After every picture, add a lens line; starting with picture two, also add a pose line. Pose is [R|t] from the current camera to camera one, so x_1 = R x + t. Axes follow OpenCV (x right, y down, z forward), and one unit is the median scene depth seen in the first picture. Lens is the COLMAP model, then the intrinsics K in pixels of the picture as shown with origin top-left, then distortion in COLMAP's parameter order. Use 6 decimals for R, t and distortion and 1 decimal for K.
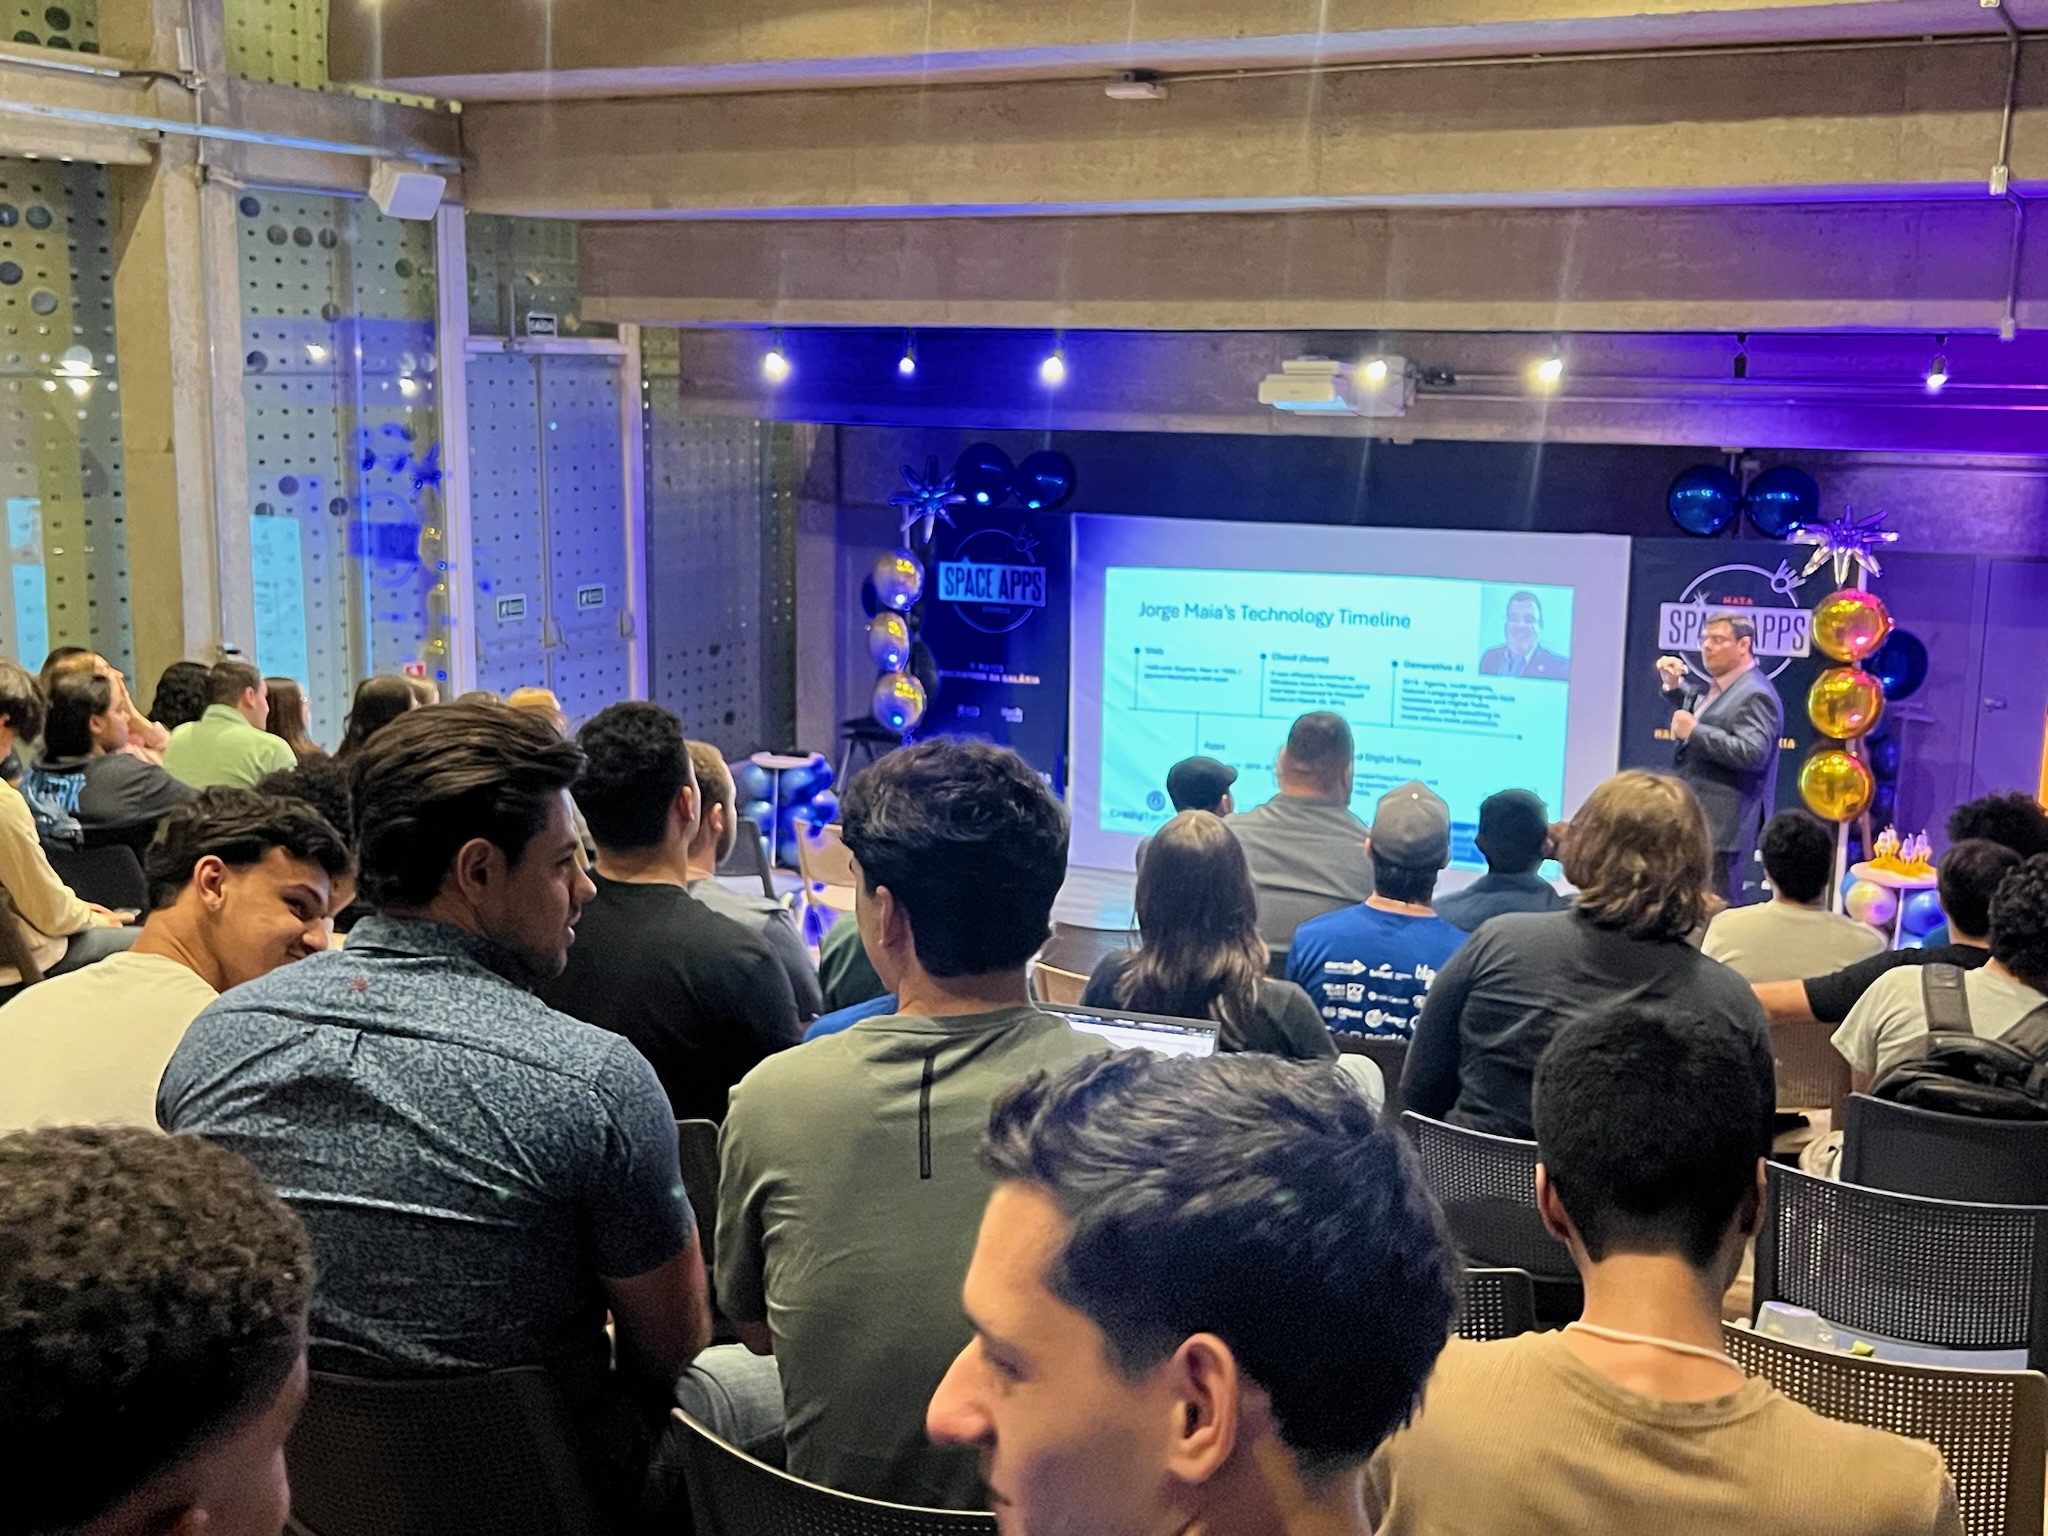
lens RADIAL K [[2269.8, 0, 1031.2], [0, 2269.8, 788.7], [0, 0, 1]] dist [0.197168, -0.546915]
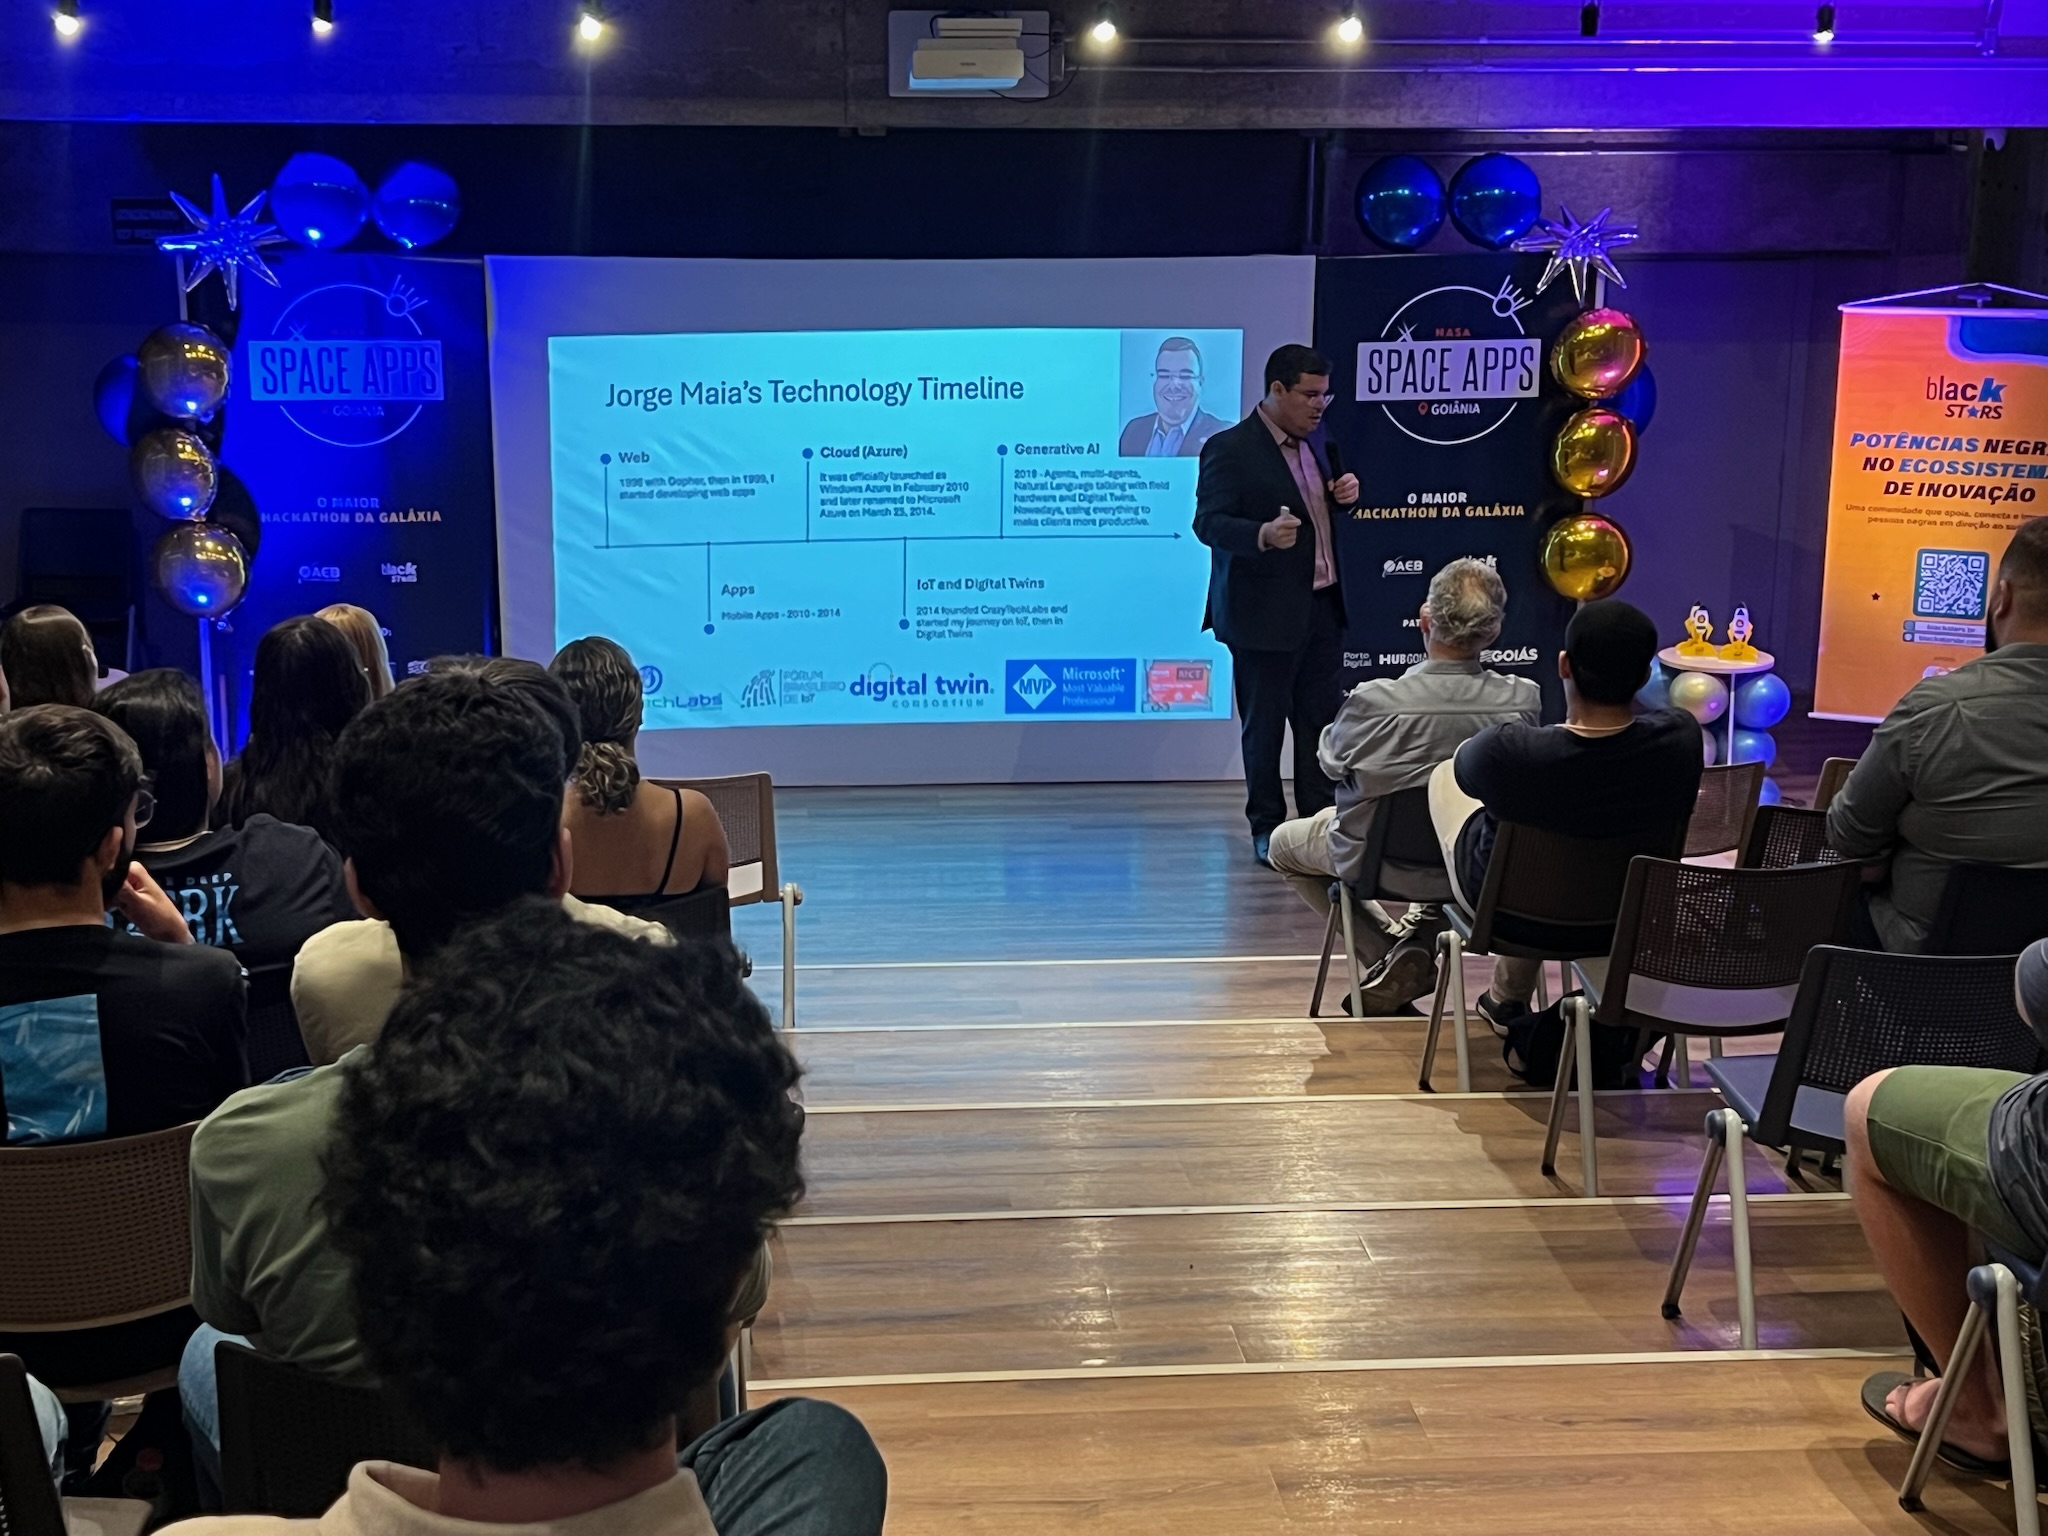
lens RADIAL K [[2993.3, 0, 1004.3], [0, 2993.3, 795.0], [0, 0, 1]] dist [0.230489, -0.795623]
pose [[0.853945, -0.138028, 0.501724, -0.348526], [0.103459, 0.989965, 0.096258, -0.040393], [-0.509975, -0.030291, 0.859656, 0.196666]]
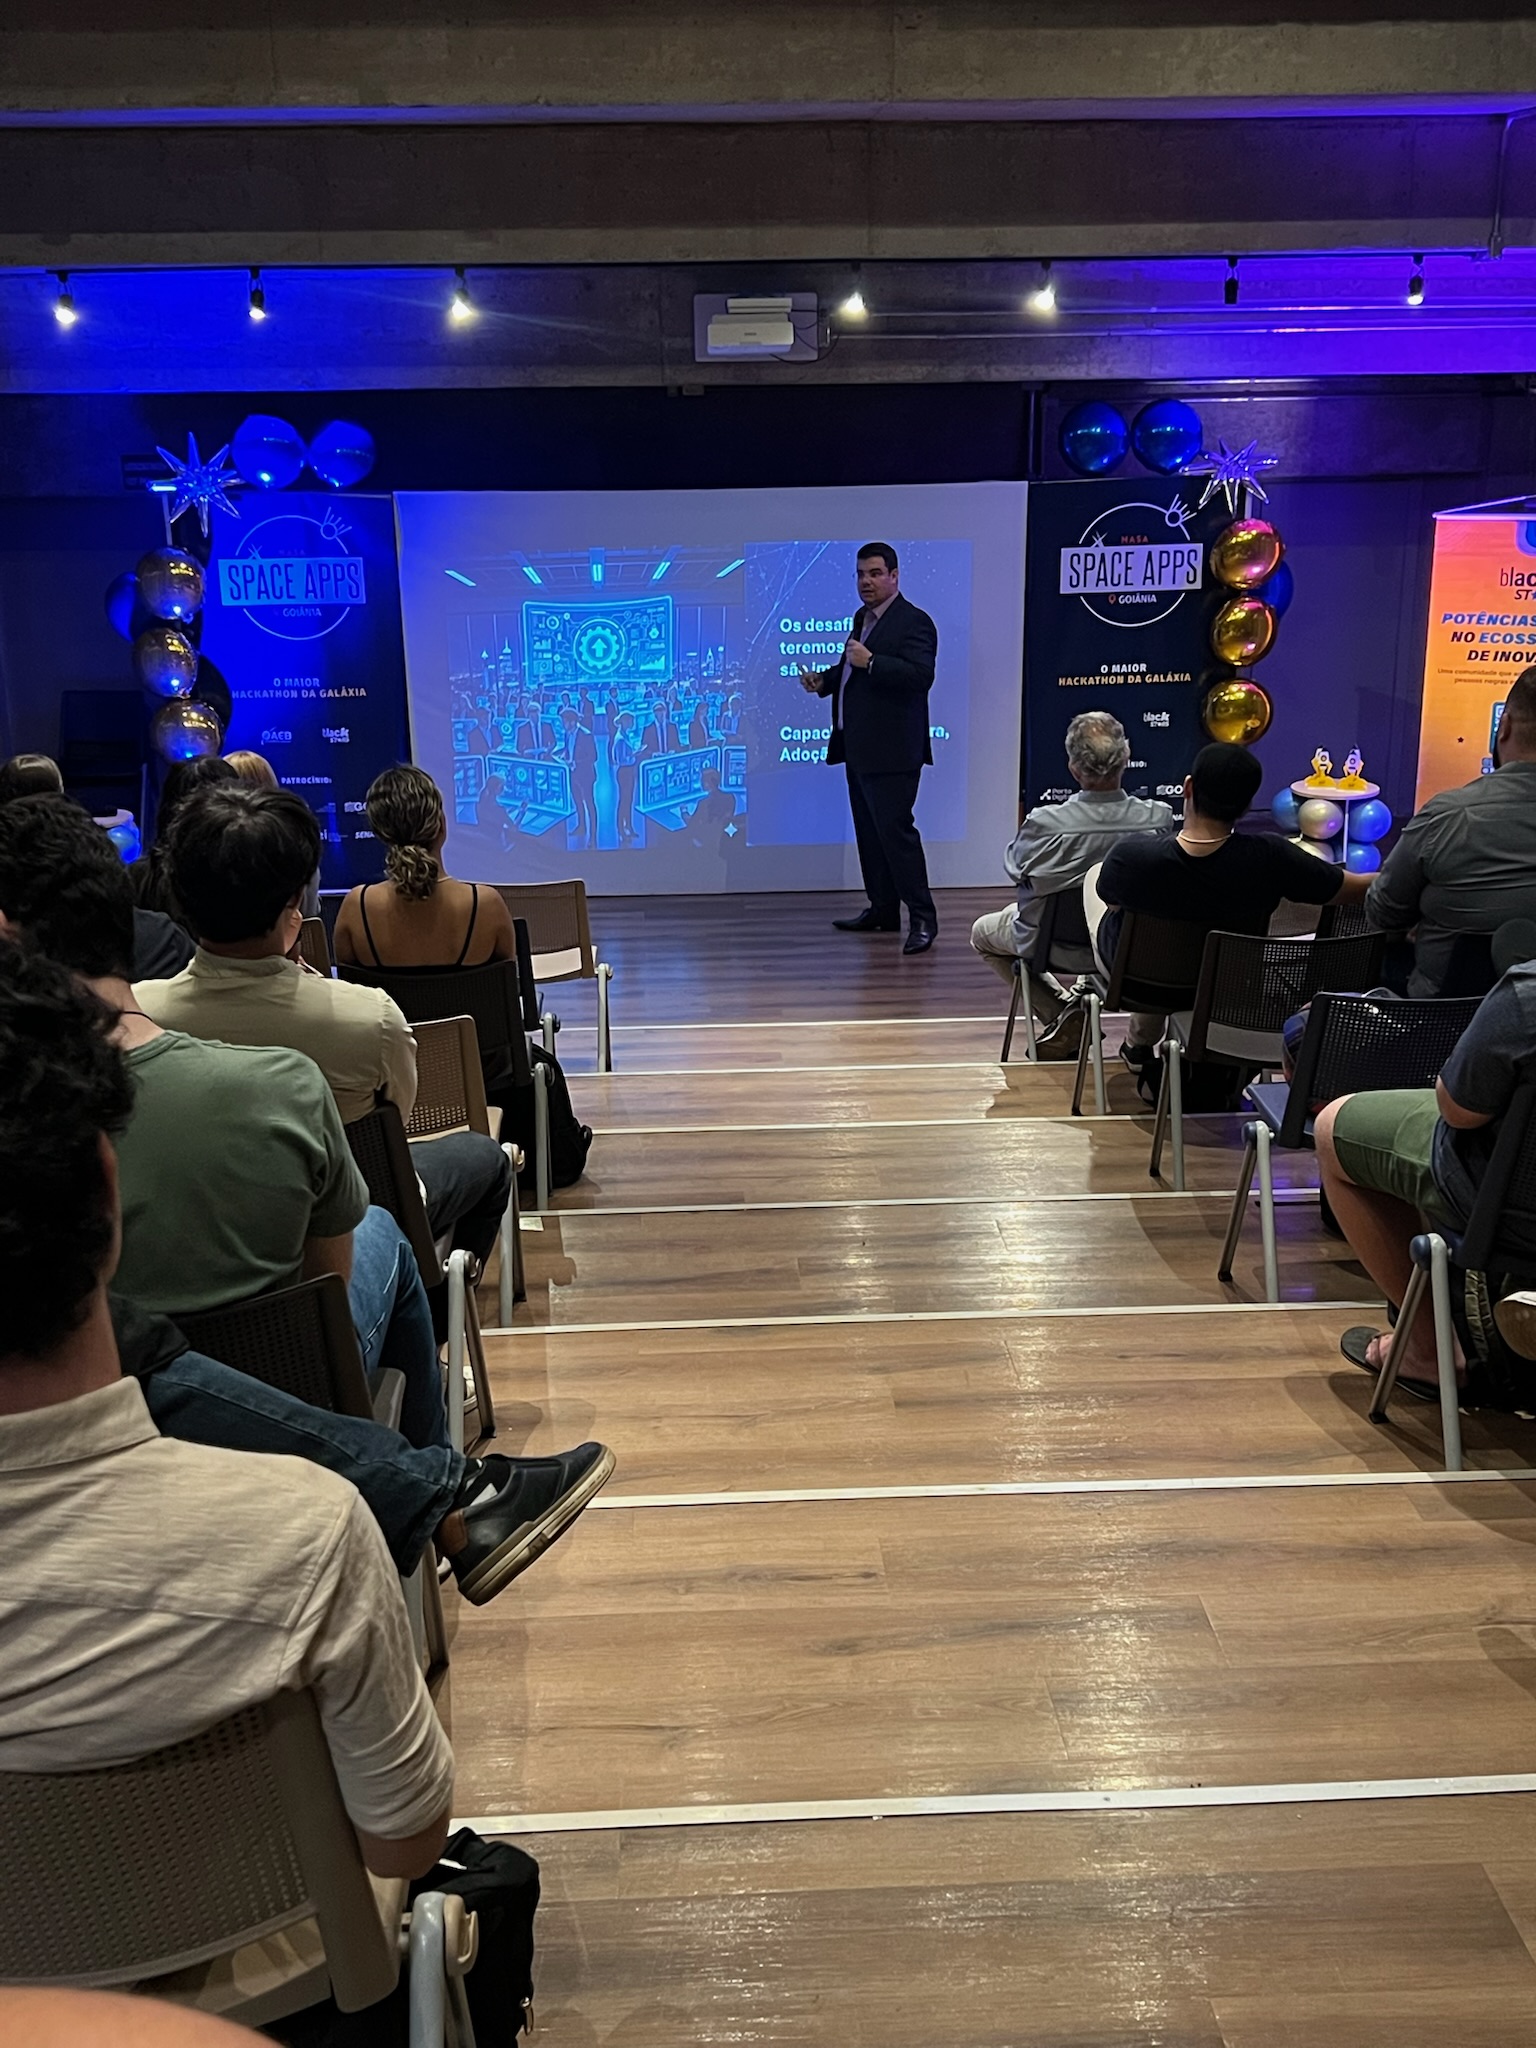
lens RADIAL K [[2235.4, 0, 772.0], [0, 2235.4, 1039.1], [0, 0, 1]] dist [0.163407, -0.410186]
pose [[0.871690, -0.172493, 0.458698, -0.318521], [0.116097, 0.982048, 0.148673, -0.031613], [-0.476108, -0.076343, 0.876067, 0.190595]]
